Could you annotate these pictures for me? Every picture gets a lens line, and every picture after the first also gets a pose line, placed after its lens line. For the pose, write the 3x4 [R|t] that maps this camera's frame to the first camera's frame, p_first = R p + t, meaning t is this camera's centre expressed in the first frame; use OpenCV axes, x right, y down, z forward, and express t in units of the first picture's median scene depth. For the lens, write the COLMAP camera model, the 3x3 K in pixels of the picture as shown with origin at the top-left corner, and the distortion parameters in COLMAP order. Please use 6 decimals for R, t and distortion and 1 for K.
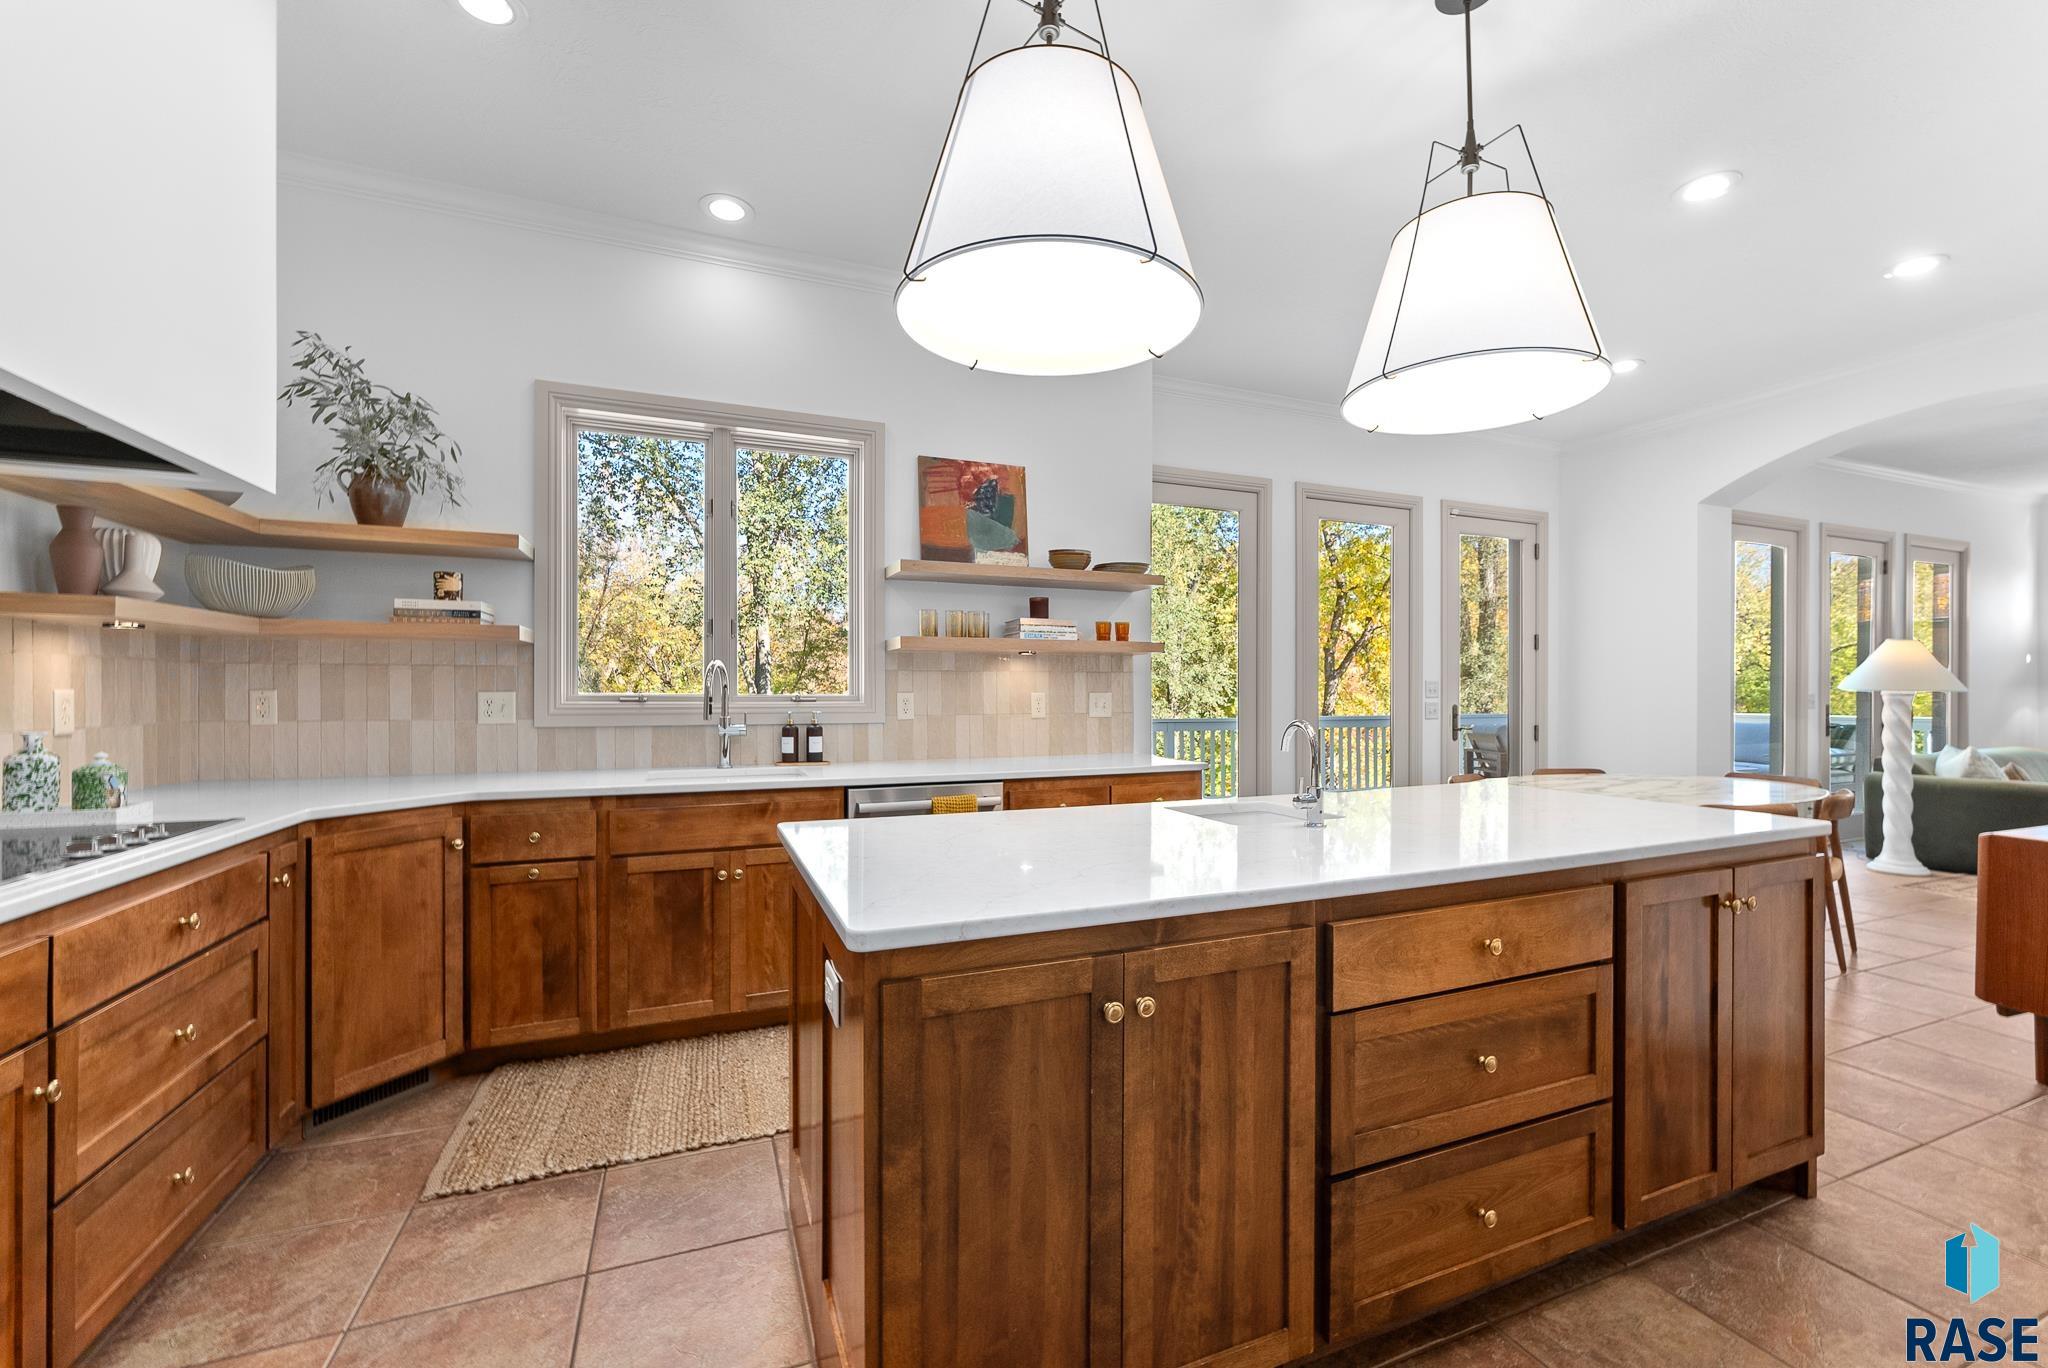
lens RADIAL K [[833.9, 0, 1032.2], [0, 833.9, 689.4], [0, 0, 1]] dist [-0.001744, 0.000531]
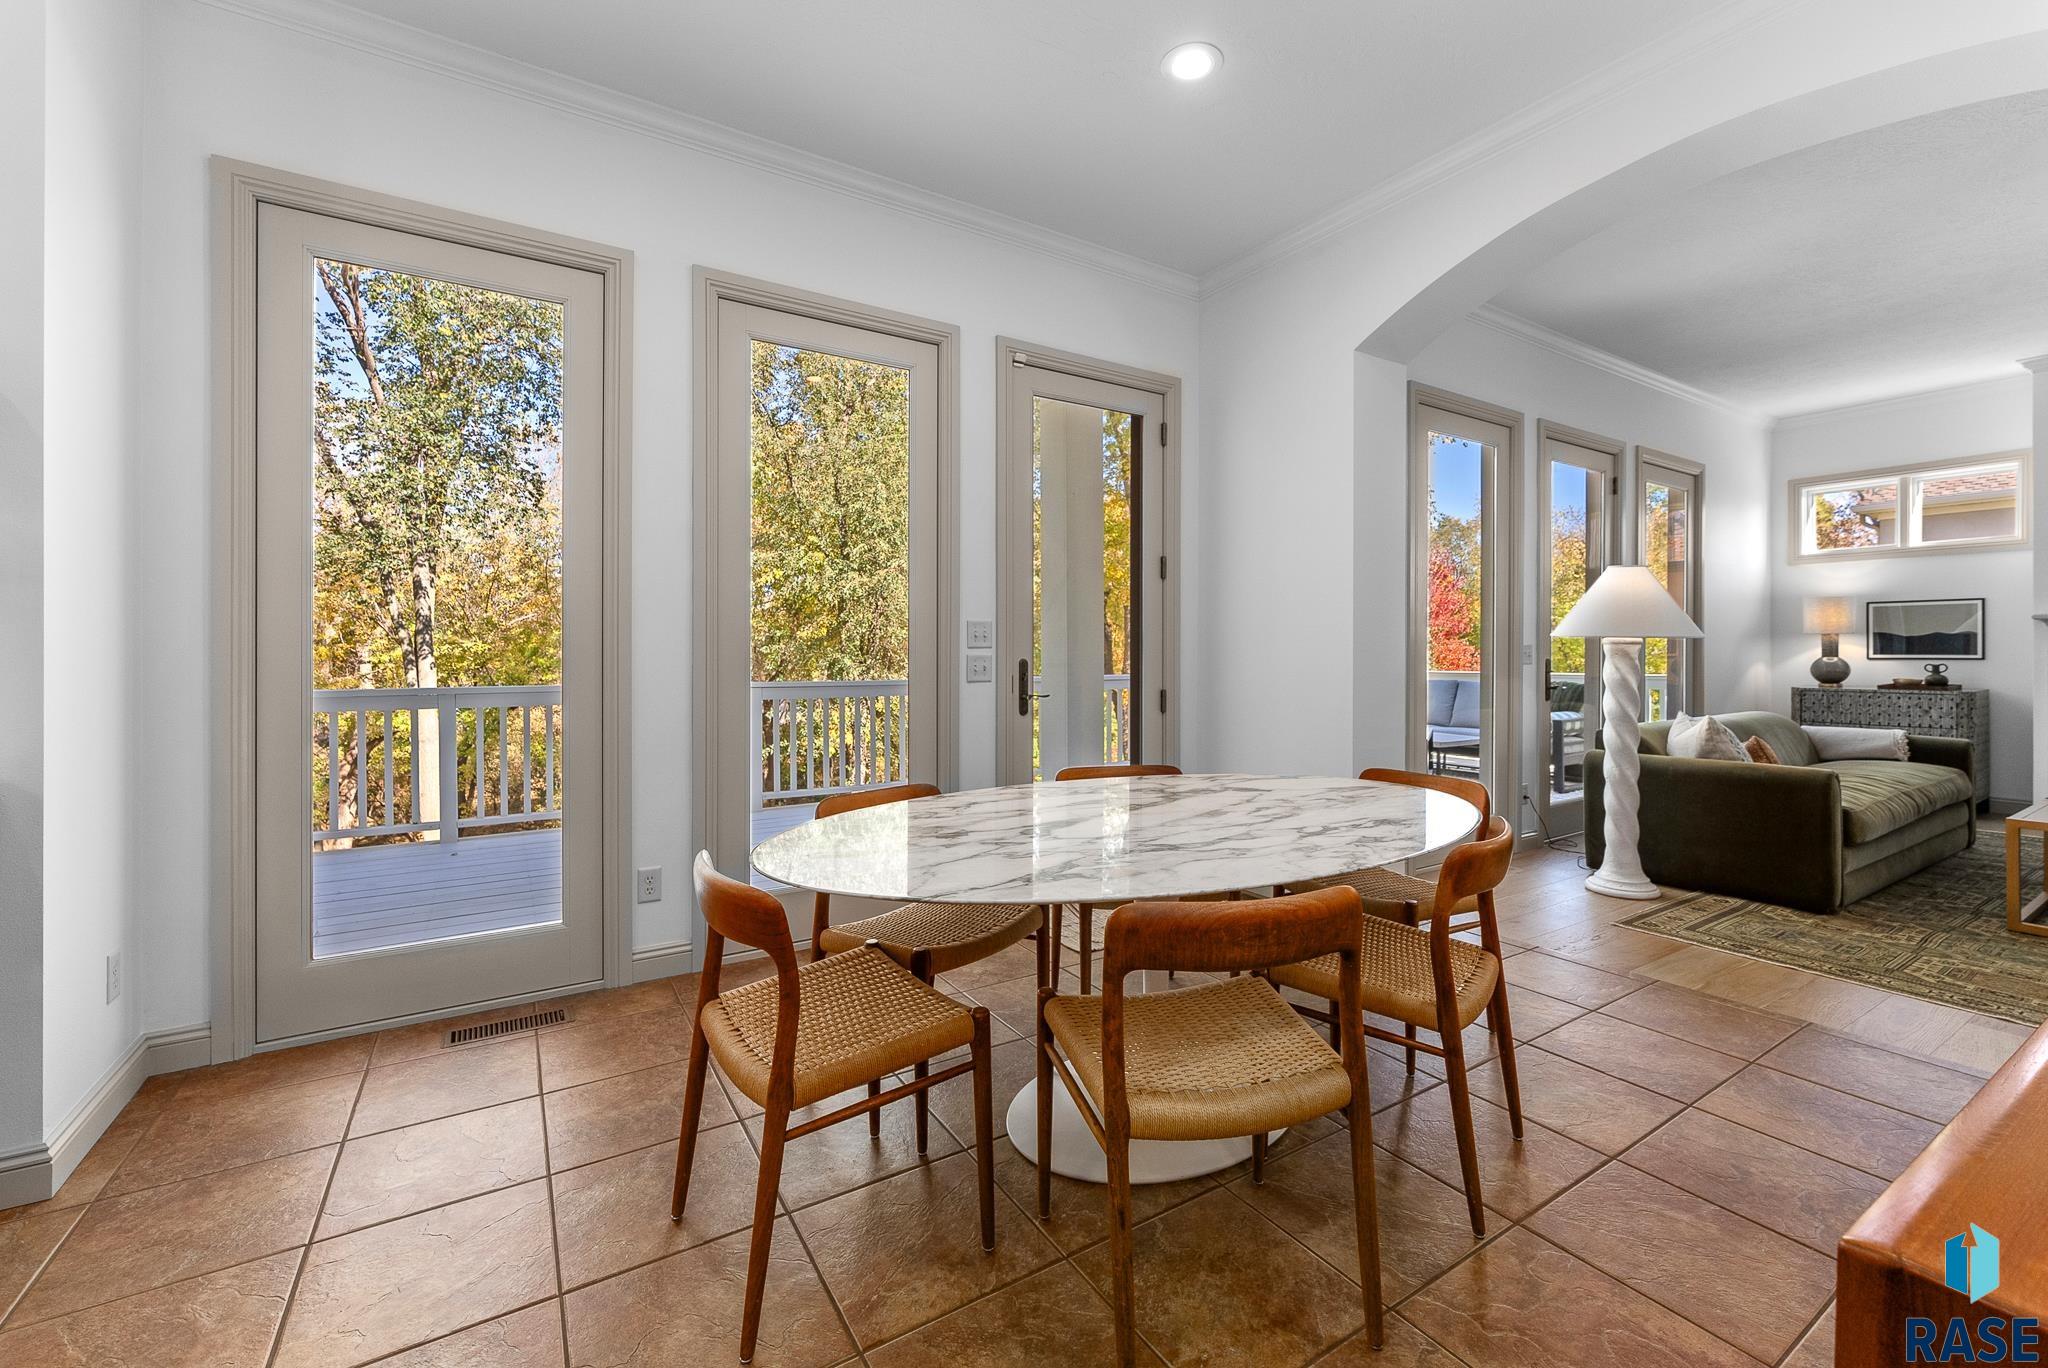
lens RADIAL K [[843.7, 0, 1030.8], [0, 843.7, 648.5], [0, 0, 1]] dist [-0.004236, -0.000038]
pose [[0.985721, -0.000692, 0.168385, 0.596221], [0.001289, 0.999993, -0.003438, 0.017934], [-0.168382, 0.003606, 0.985715, 0.531630]]
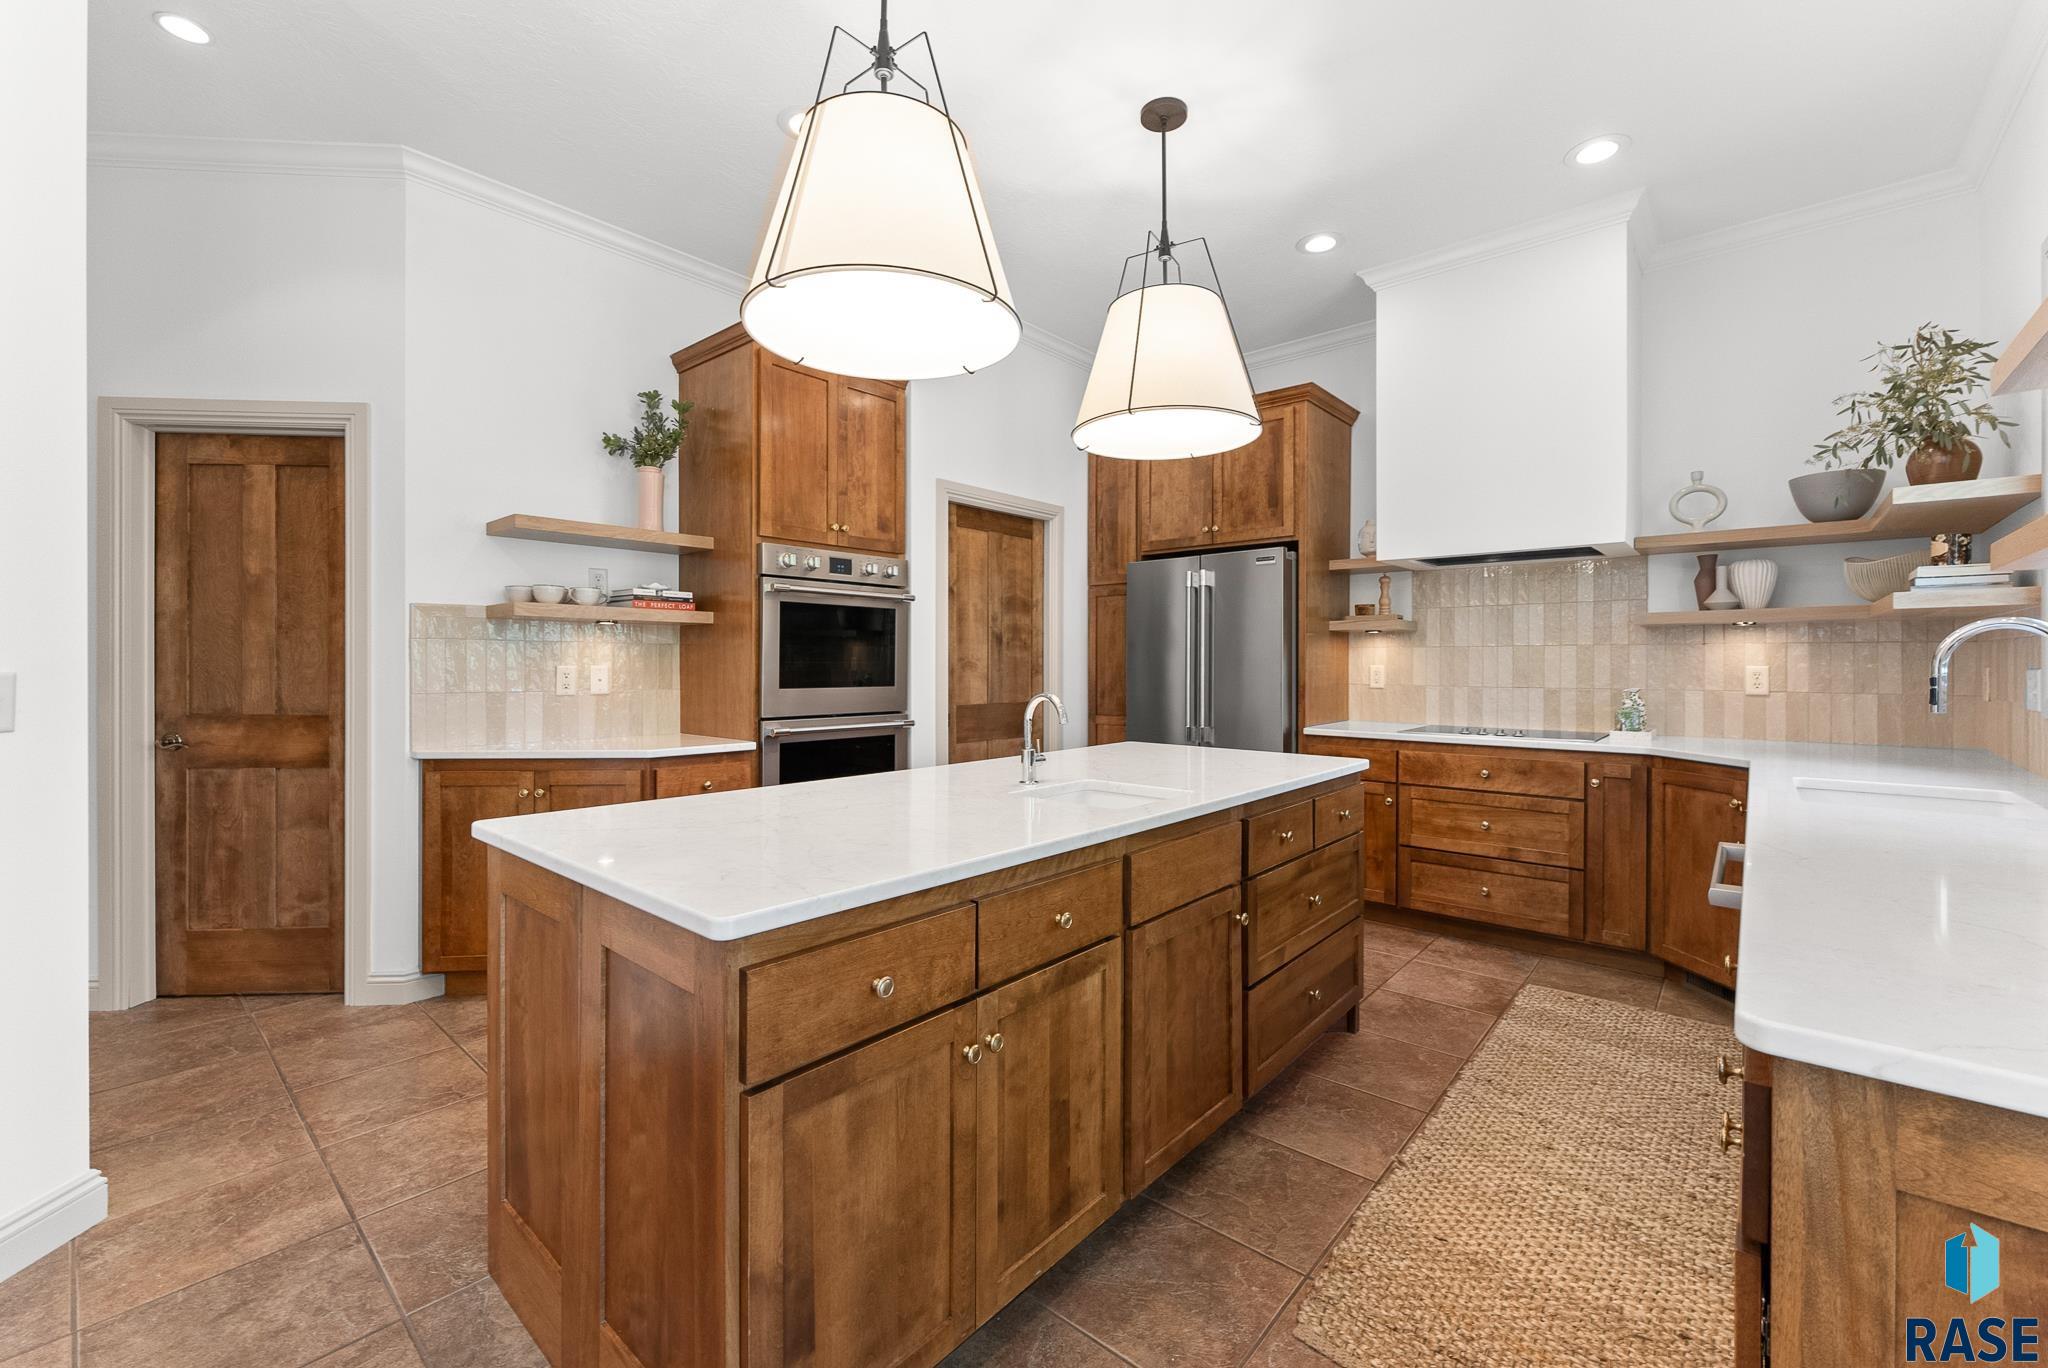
lens RADIAL K [[836.1, 0, 998.7], [0, 836.1, 665.4], [0, 0, 1]] dist [-0.000586, 0.000035]
pose [[-0.905046, -0.000759, -0.425313, 0.439571], [-0.001716, 0.999997, 0.001866, -0.000696], [0.425310, 0.002419, -0.905045, 1.019279]]
